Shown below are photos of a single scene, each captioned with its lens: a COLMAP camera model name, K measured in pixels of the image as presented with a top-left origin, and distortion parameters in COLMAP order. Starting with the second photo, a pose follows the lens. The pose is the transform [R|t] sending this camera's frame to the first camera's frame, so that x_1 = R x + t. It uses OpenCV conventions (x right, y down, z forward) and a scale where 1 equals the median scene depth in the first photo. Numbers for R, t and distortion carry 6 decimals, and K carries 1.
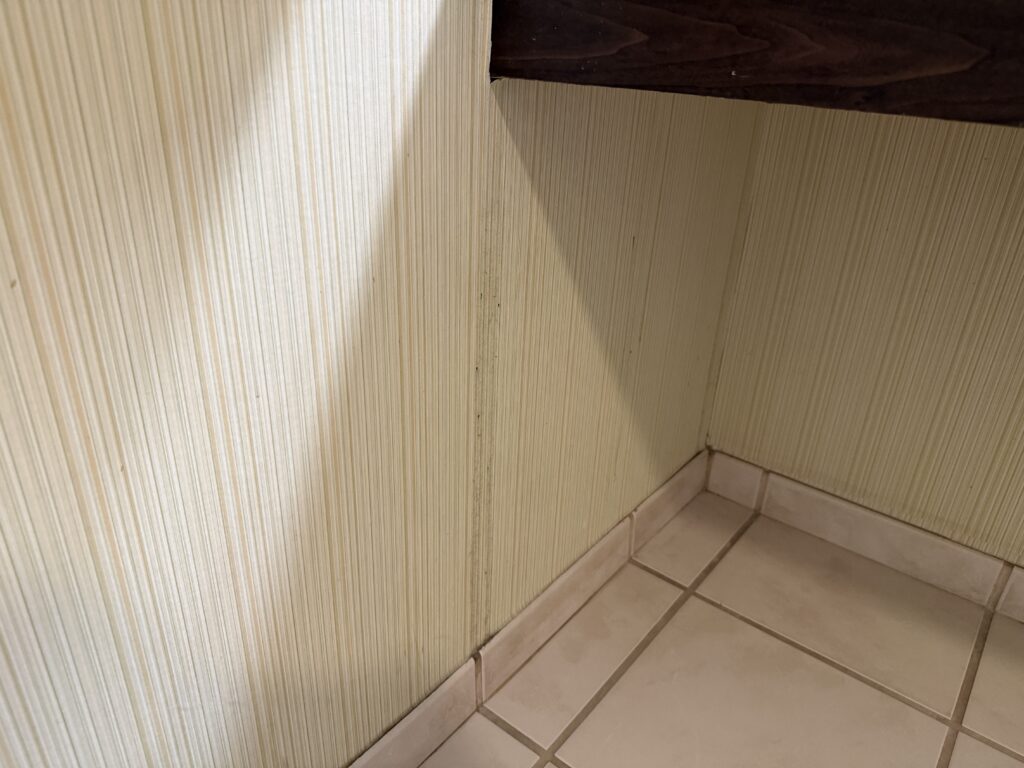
lens RADIAL K [[724.0, 0, 509.8], [0, 724.0, 382.4], [0, 0, 1]] dist [0.023818, -0.015089]
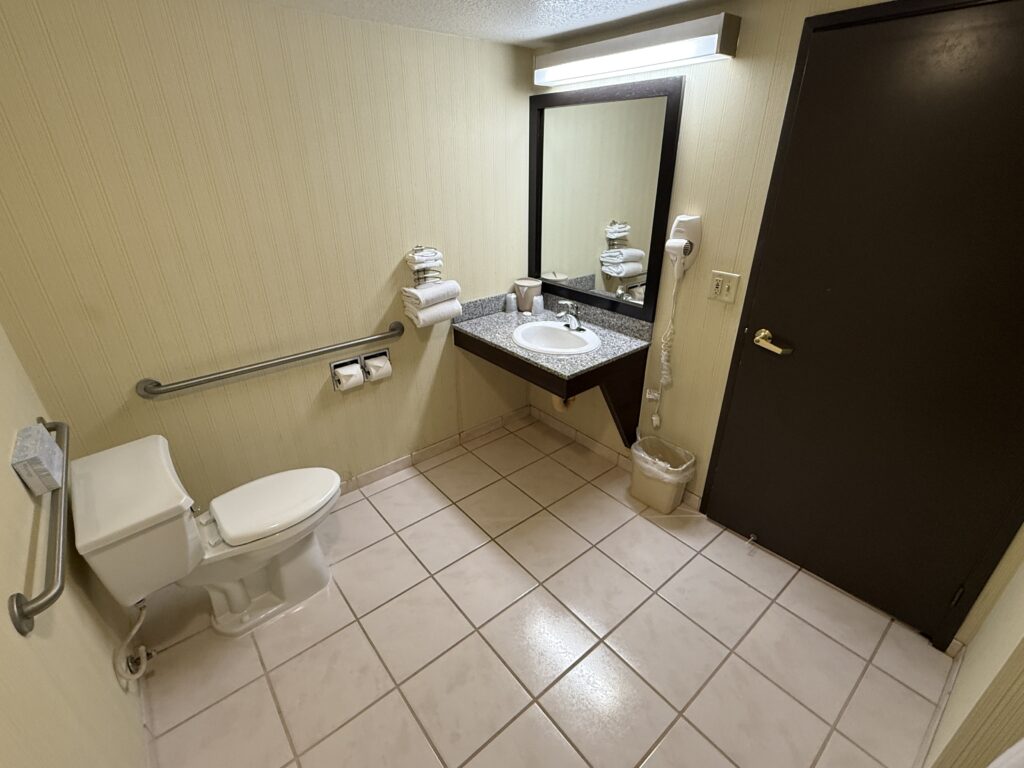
lens RADIAL K [[468.9, 0, 513.2], [0, 468.9, 385.0], [0, 0, 1]] dist [0.003059, 0.000867]
pose [[0.978967, 0.048719, -0.198118, 0.778341], [-0.048813, 0.998798, 0.004410, -0.033009], [0.198095, 0.005354, 0.980168, -1.824891]]
